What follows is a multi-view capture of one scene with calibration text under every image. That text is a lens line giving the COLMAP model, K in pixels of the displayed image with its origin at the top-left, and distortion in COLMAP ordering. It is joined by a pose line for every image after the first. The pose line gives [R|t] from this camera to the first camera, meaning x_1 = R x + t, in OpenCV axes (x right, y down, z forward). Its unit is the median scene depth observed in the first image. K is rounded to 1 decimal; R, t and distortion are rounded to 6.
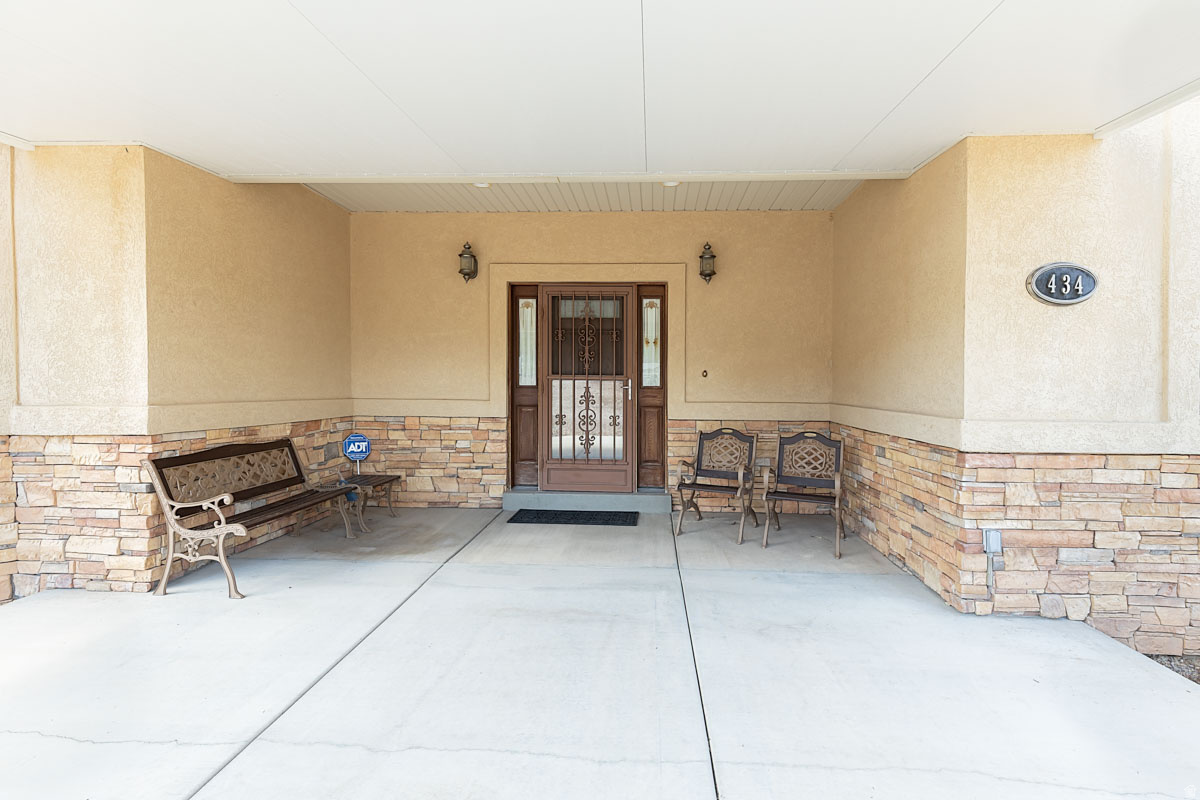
lens RADIAL K [[546.8, 0, 637.3], [0, 546.8, 385.0], [0, 0, 1]] dist [0.007613, -0.001433]
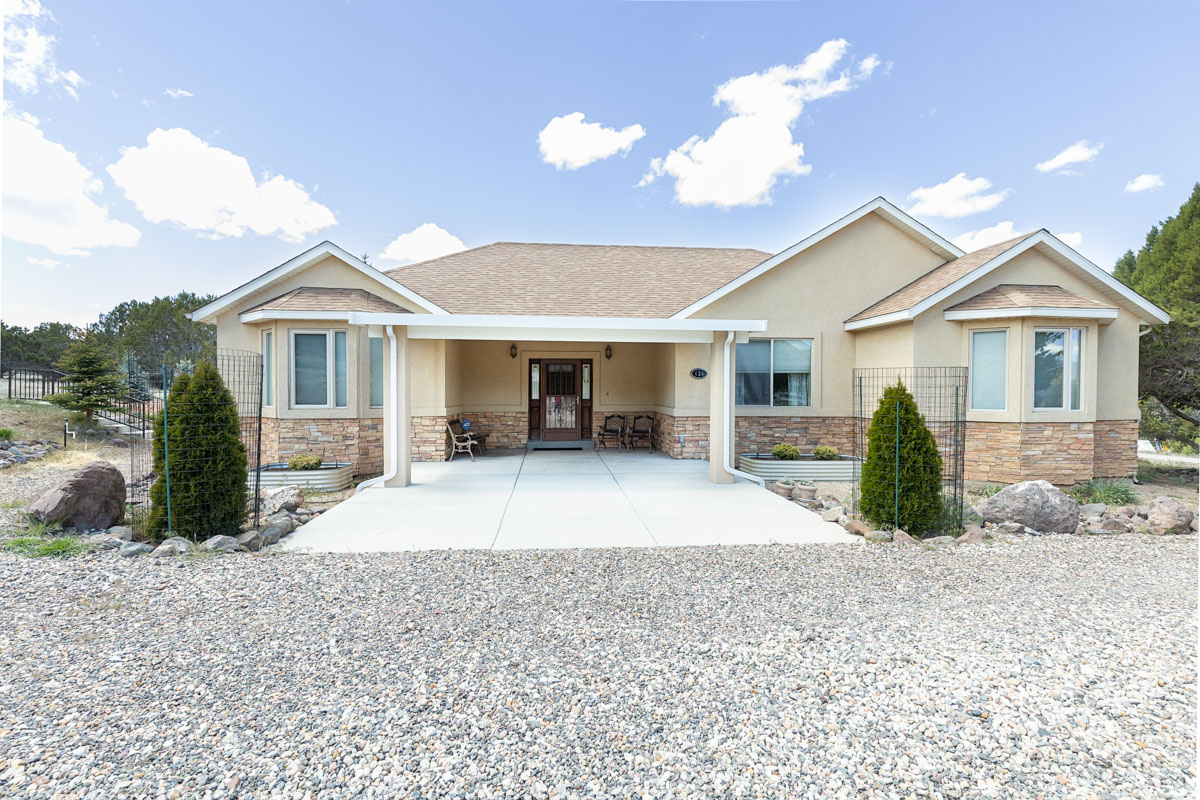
lens RADIAL K [[546.8, 0, 605.5], [0, 546.8, 398.5], [0, 0, 1]] dist [0.007613, -0.001433]
pose [[0.991797, -0.009518, 0.127466, -0.224282], [0.007509, 0.999840, 0.016227, -0.042958], [-0.127600, -0.015137, 0.991710, -1.644658]]
